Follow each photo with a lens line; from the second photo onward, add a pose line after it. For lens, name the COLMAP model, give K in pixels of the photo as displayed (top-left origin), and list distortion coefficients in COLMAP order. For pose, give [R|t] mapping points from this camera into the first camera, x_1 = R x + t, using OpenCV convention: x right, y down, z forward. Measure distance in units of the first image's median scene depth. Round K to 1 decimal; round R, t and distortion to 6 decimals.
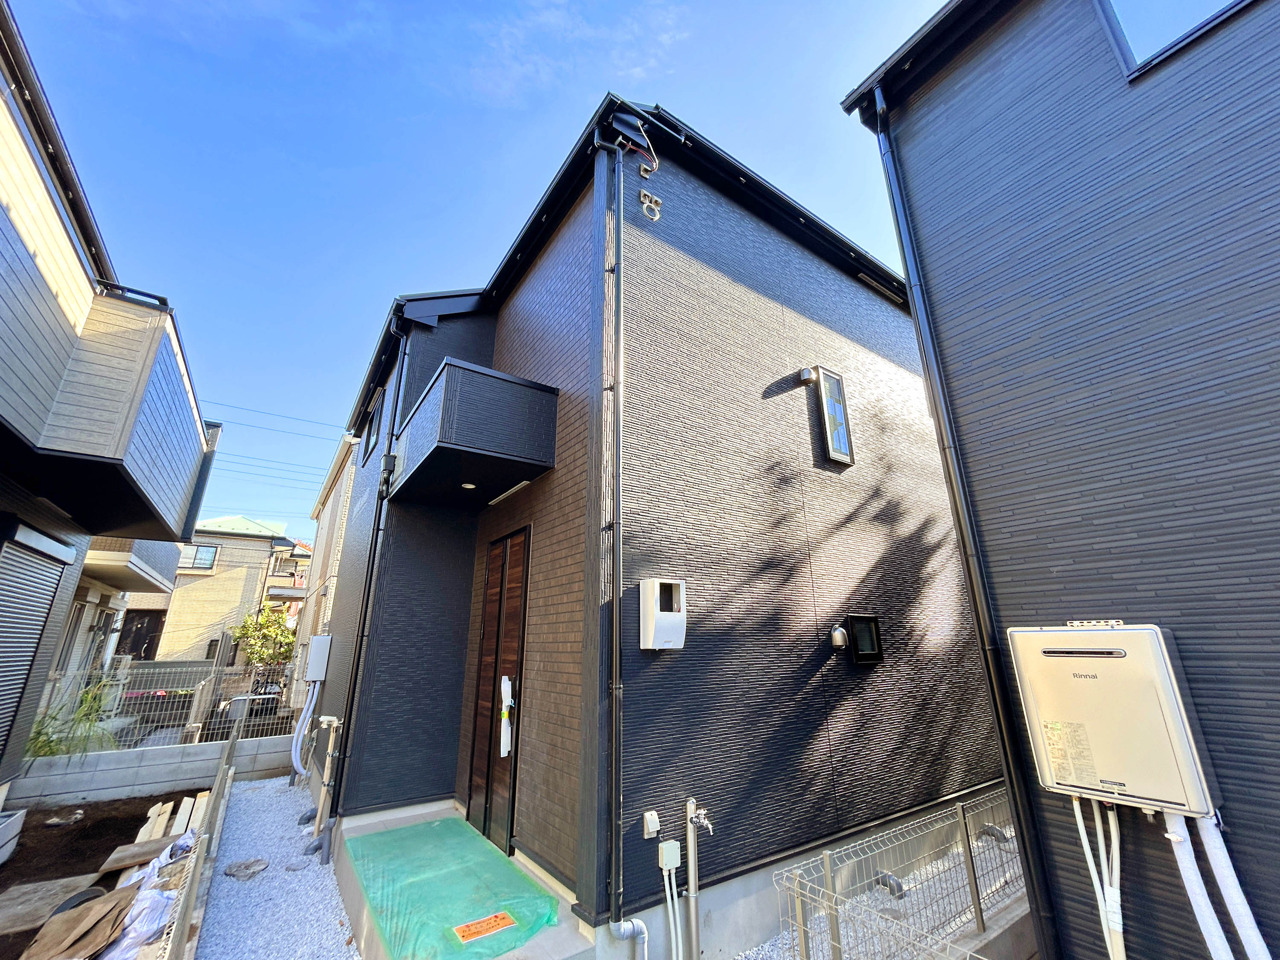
lens RADIAL K [[520.2, 0, 638.8], [0, 520.2, 472.6], [0, 0, 1]] dist [0.003975, 0.000154]
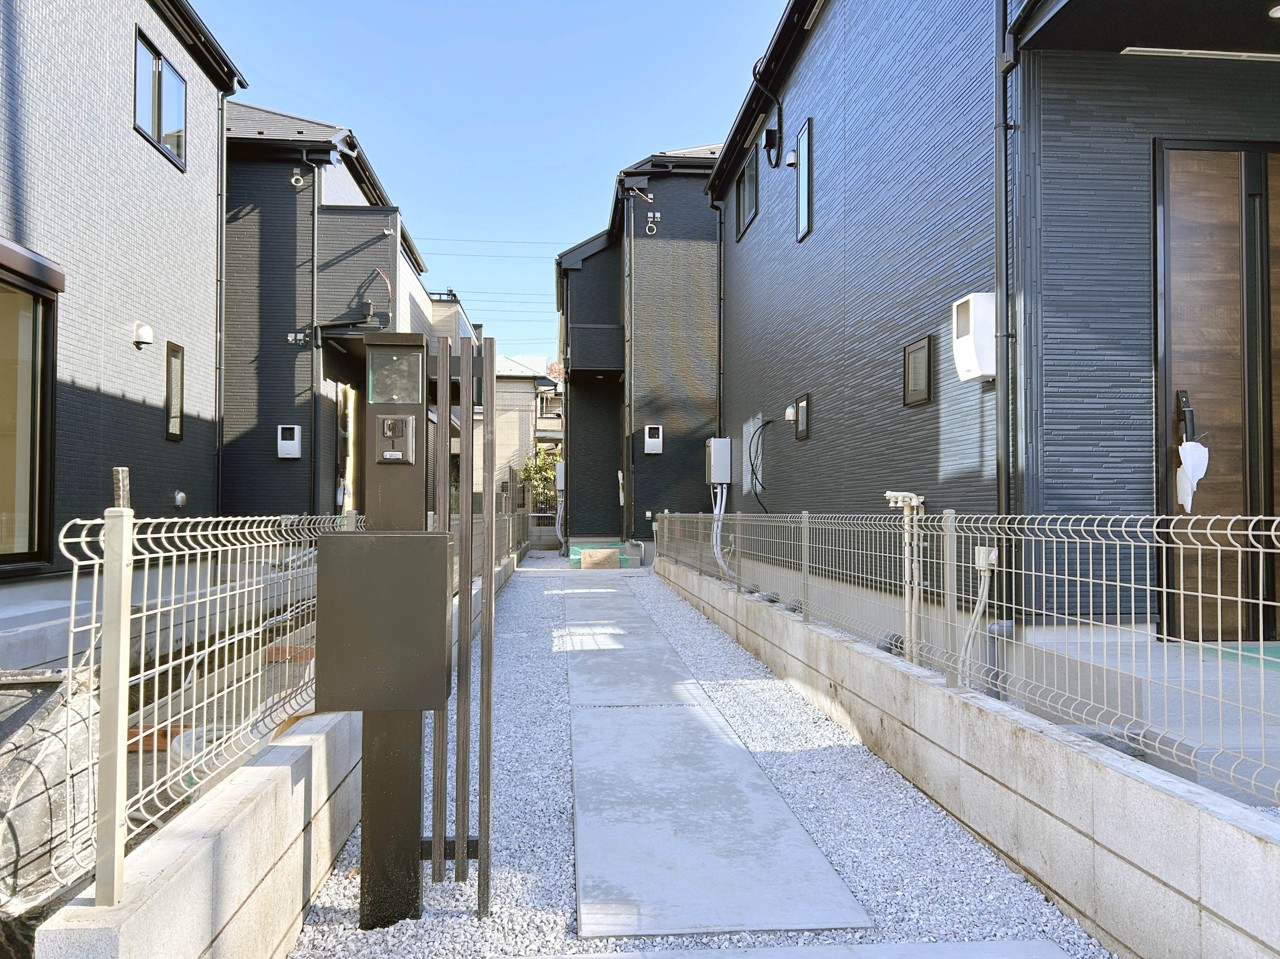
lens RADIAL K [[969.4, 0, 640.4], [0, 969.4, 482.1], [0, 0, 1]] dist [-0.002729, -0.000193]
pose [[0.868120, -0.006065, -0.496317, 0.332008], [0.146464, 0.958532, 0.244470, -0.095829], [0.474253, -0.284921, 0.833009, -0.420542]]
